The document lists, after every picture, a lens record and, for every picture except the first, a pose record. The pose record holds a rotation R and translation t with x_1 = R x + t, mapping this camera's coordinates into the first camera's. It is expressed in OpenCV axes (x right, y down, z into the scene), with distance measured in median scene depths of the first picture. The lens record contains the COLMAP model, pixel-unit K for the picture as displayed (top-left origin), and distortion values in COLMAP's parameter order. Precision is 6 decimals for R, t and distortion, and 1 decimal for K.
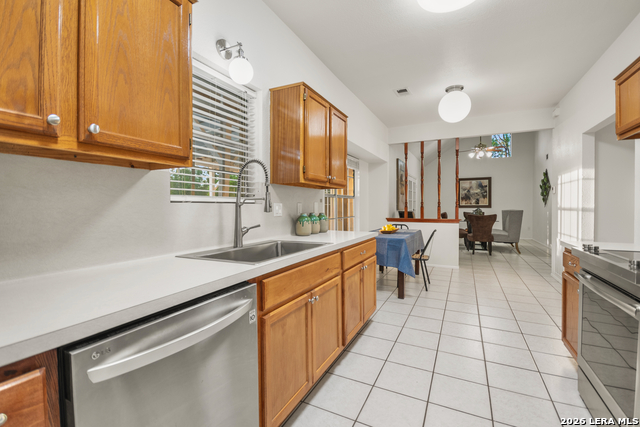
lens RADIAL K [[281.3, 0, 330.5], [0, 281.3, 213.3], [0, 0, 1]] dist [0.000209, -0.008799]
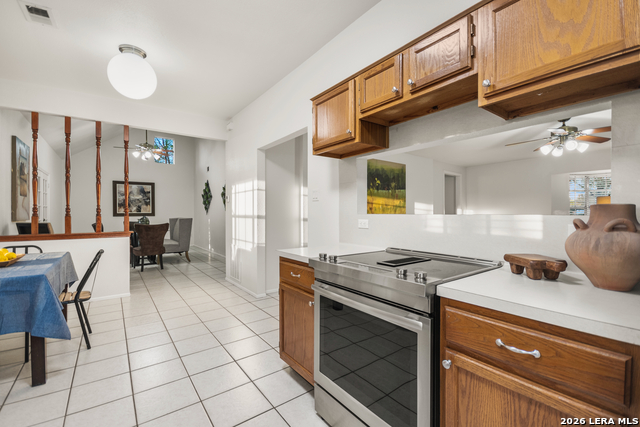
lens RADIAL K [[281.3, 0, 330.5], [0, 281.3, 213.3], [0, 0, 1]] dist [0.000209, -0.008799]
pose [[0.453314, -0.001830, 0.891349, 0.018673], [0.027013, 0.999567, -0.011686, -0.004183], [-0.890941, 0.029375, 0.453167, 0.145689]]
